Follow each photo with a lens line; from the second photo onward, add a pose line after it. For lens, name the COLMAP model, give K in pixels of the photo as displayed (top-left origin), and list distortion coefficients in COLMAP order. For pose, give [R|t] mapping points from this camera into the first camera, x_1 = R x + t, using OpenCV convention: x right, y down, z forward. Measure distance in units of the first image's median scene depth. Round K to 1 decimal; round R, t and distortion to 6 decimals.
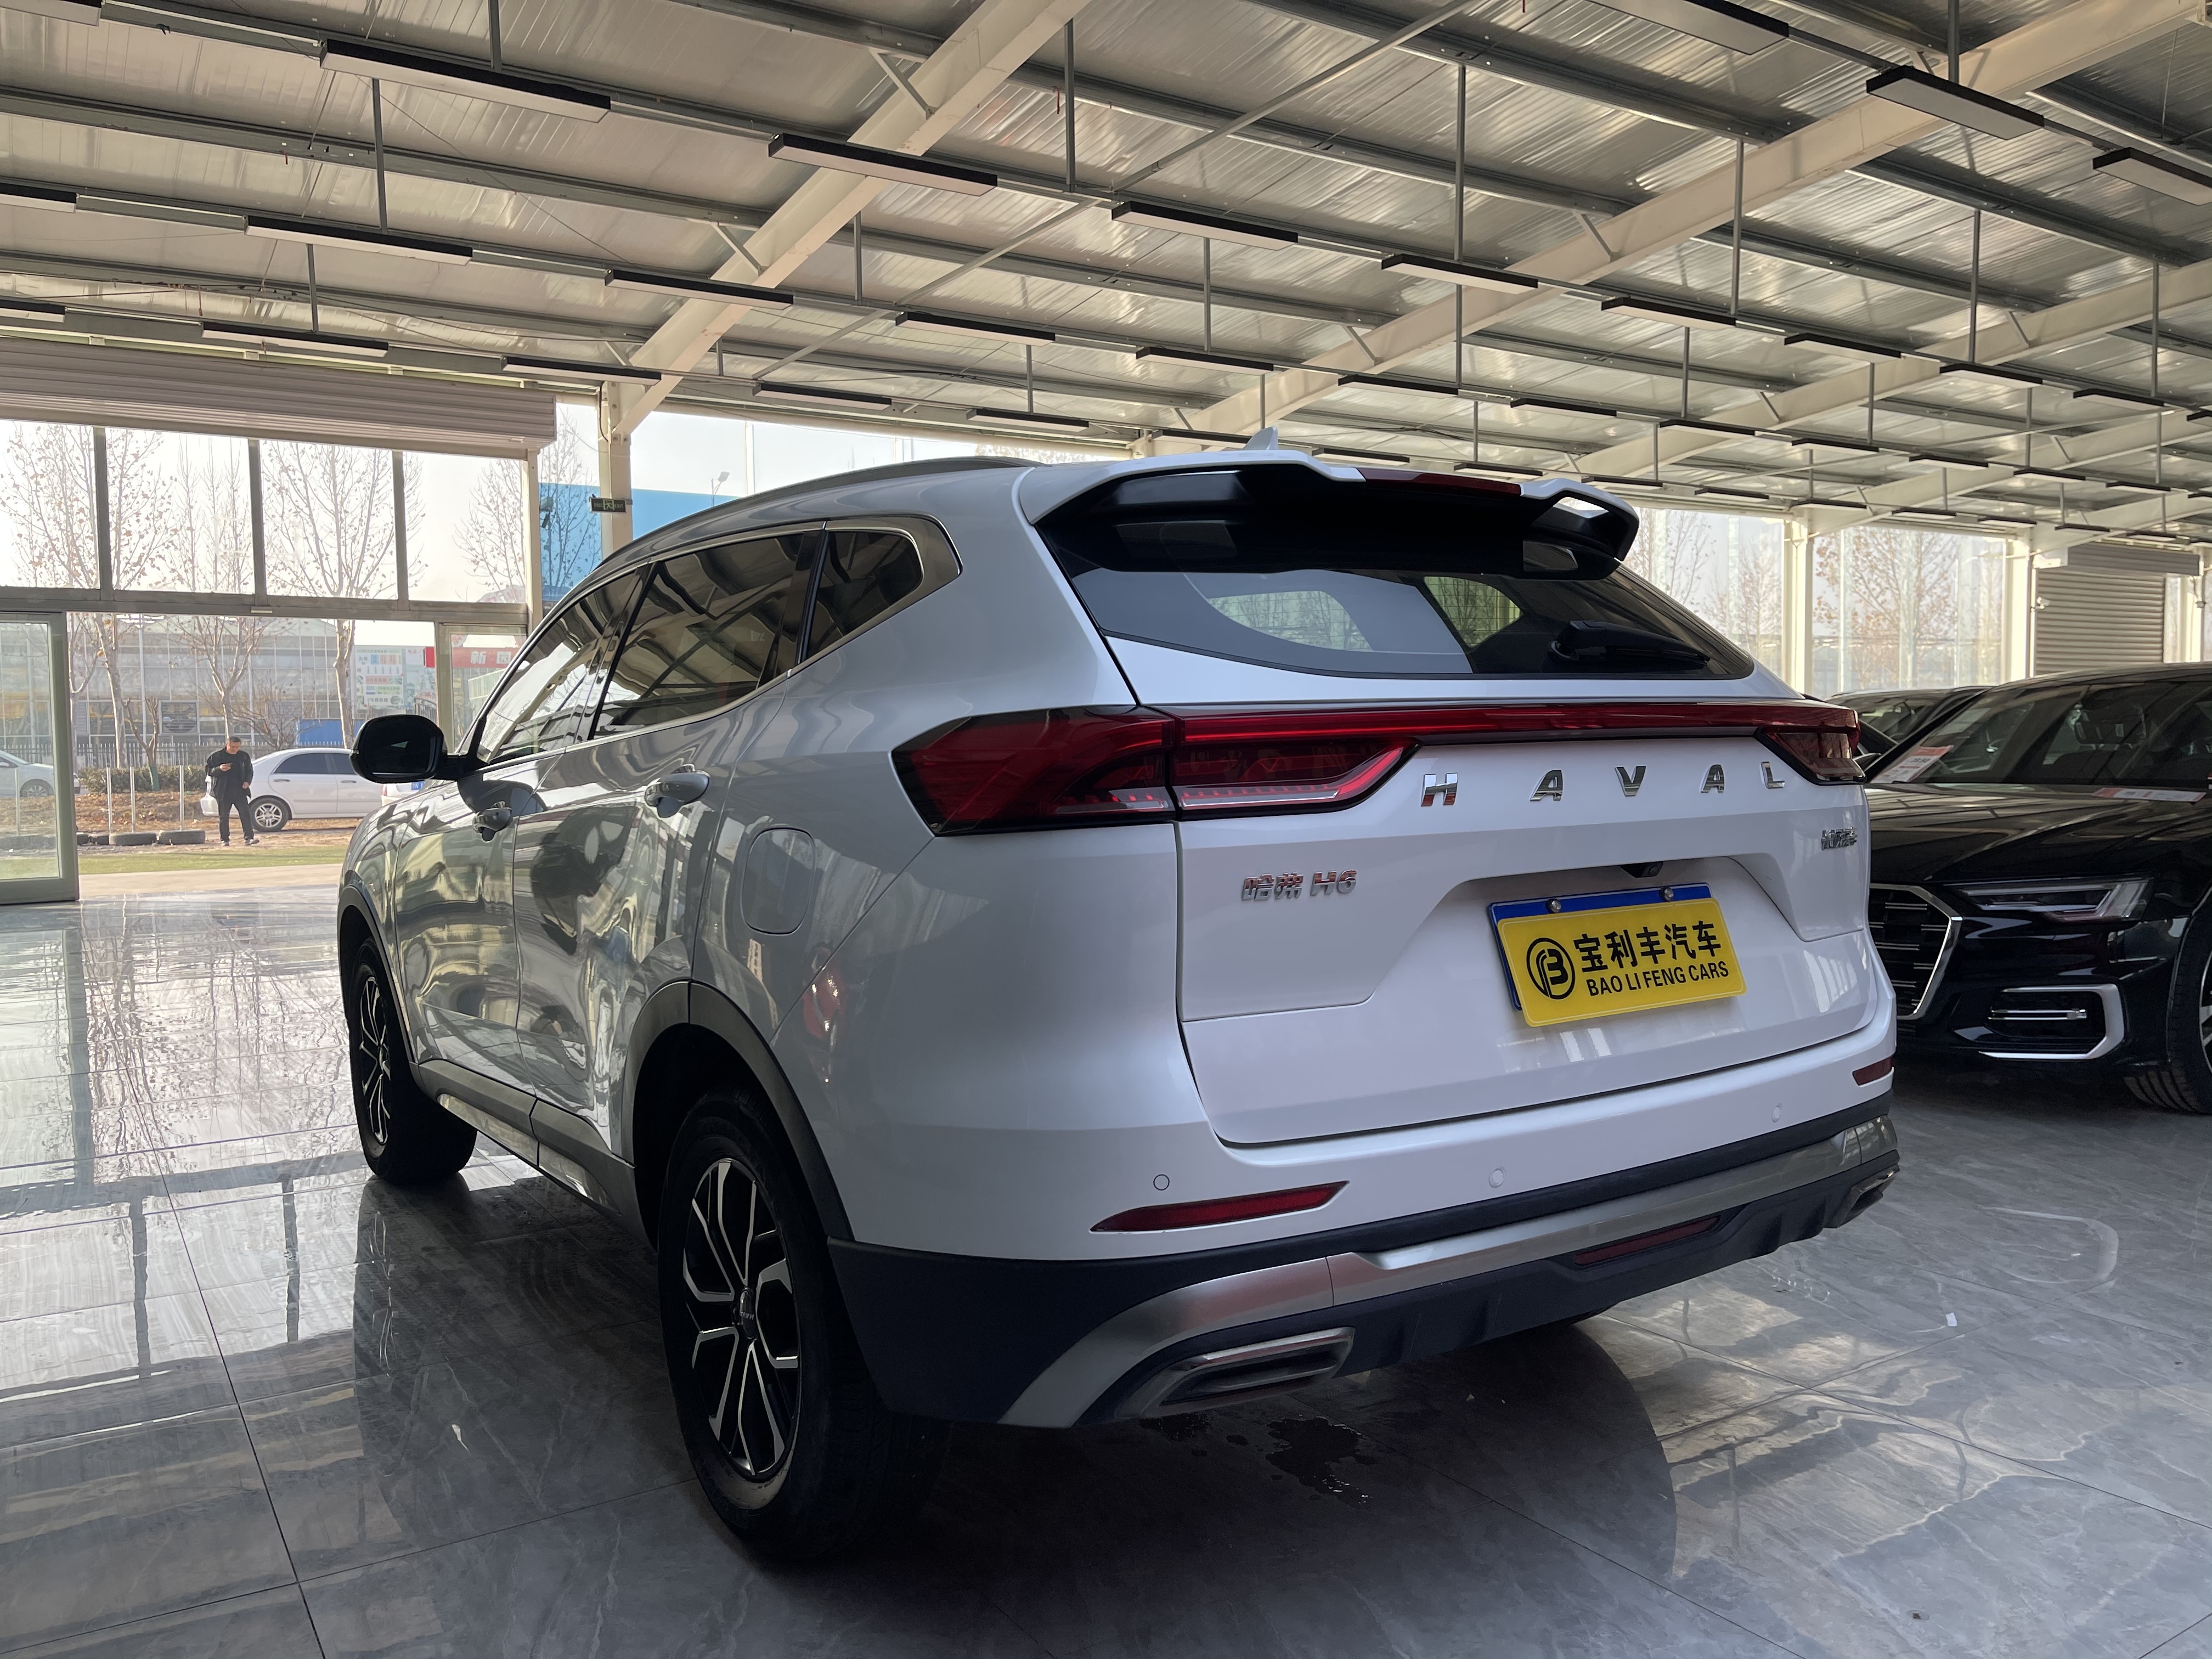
lens RADIAL K [[1662.1, 0, 1114.6], [0, 1662.1, 840.5], [0, 0, 1]] dist [0.022719, -0.016155]
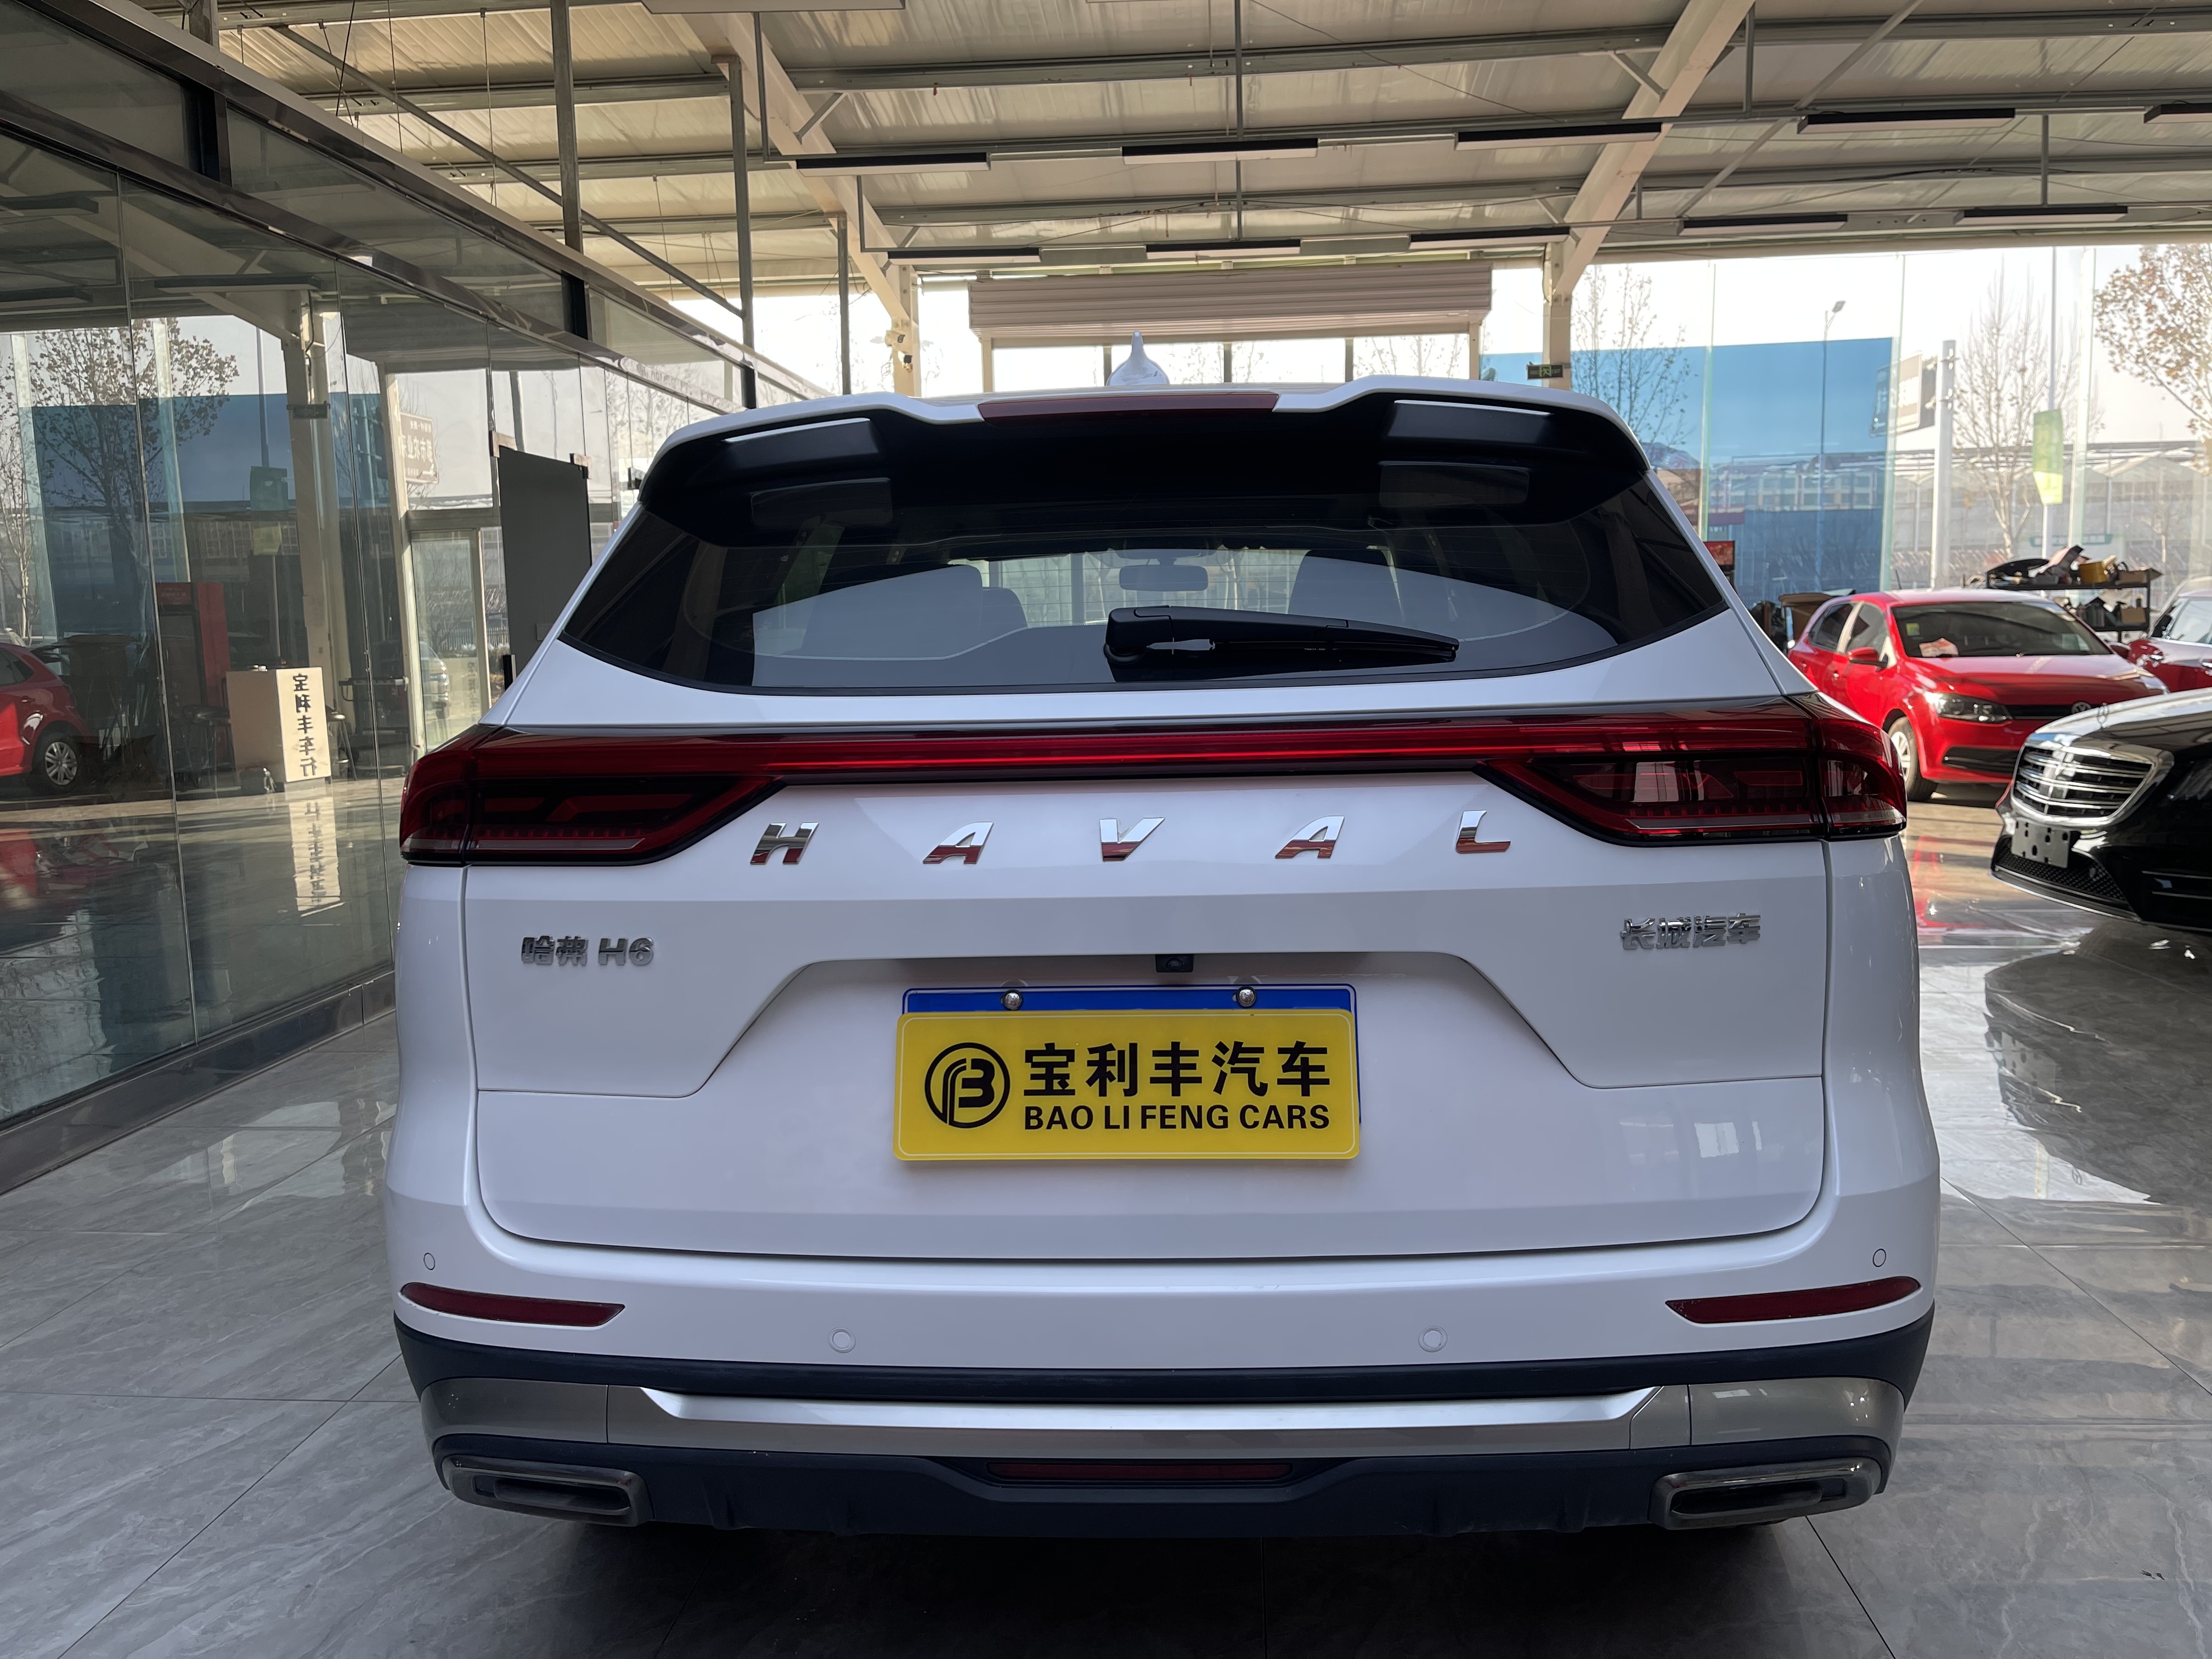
lens RADIAL K [[1645.6, 0, 1106.8], [0, 1645.6, 846.3], [0, 0, 1]] dist [0.058365, -0.059104]
pose [[0.797855, 0.079901, -0.597531, 0.675809], [-0.026237, 0.994841, 0.097996, -0.094771], [0.602279, -0.062509, 0.795835, 0.408518]]
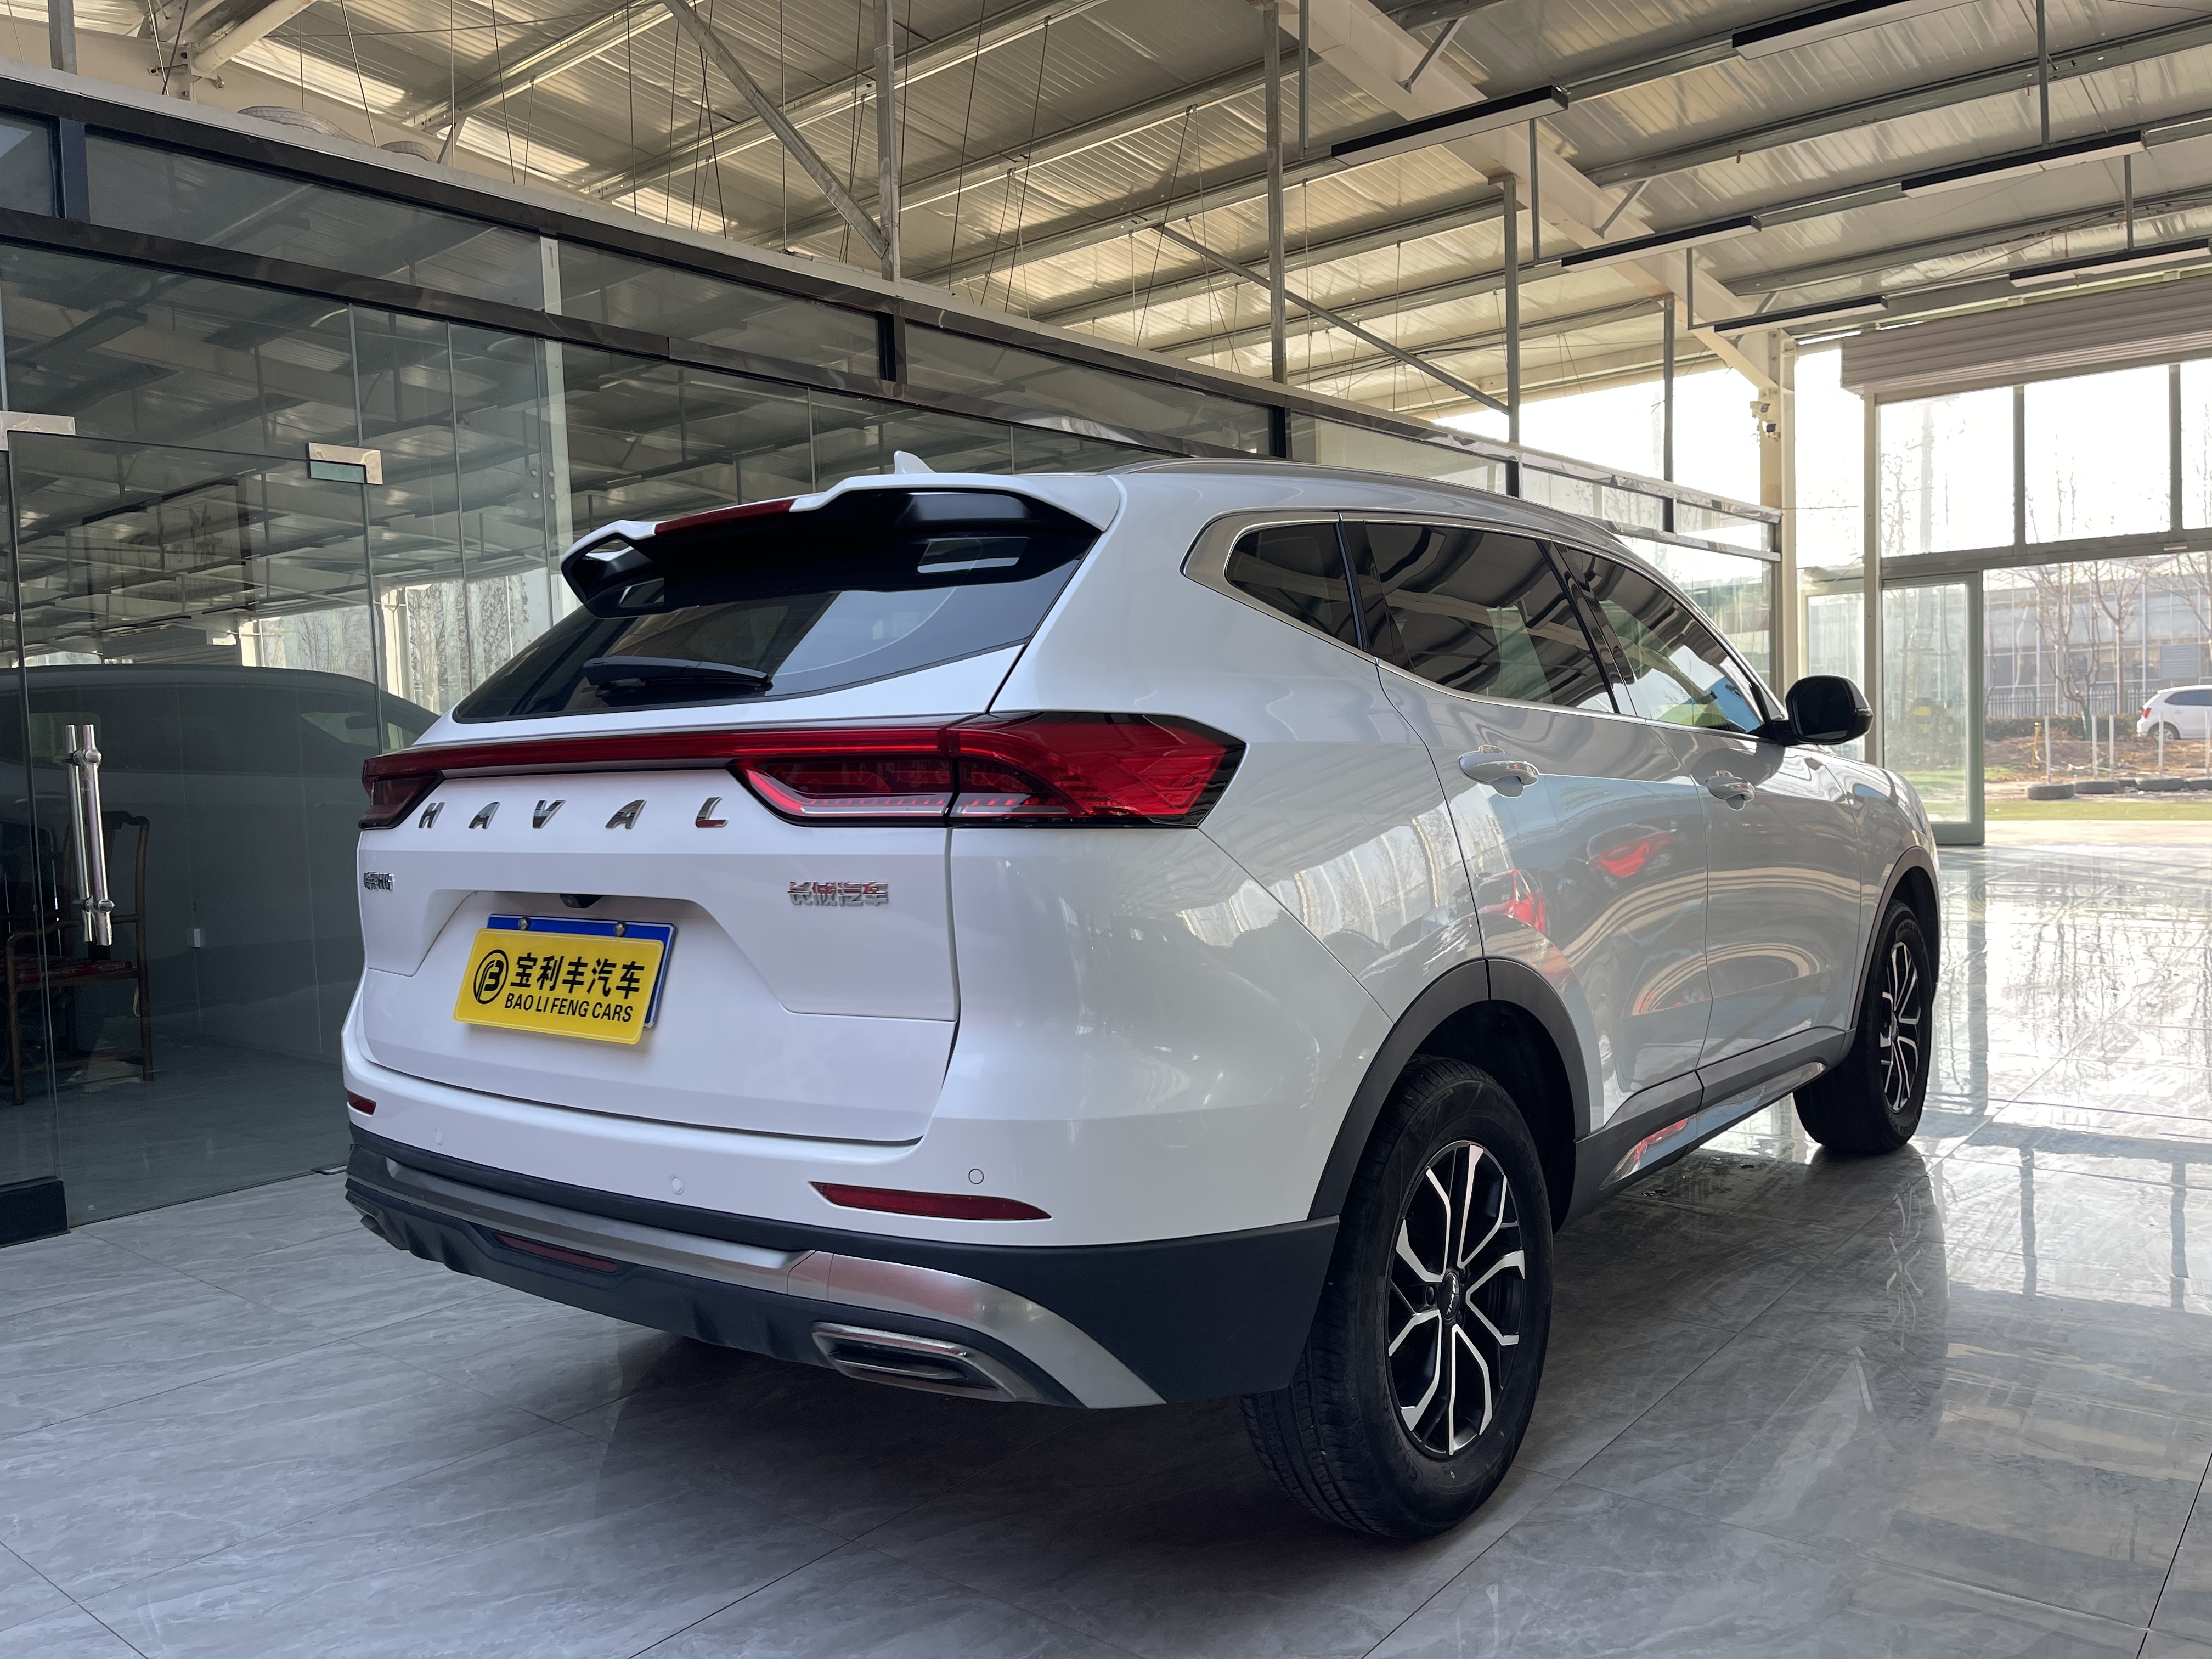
lens RADIAL K [[1662.1, 0, 1114.6], [0, 1662.1, 840.5], [0, 0, 1]] dist [0.022719, -0.016155]
pose [[0.316193, 0.059192, -0.946846, 1.324531], [-0.022489, 0.998239, 0.054894, -0.079264], [0.948428, 0.003937, 0.316968, 0.941452]]
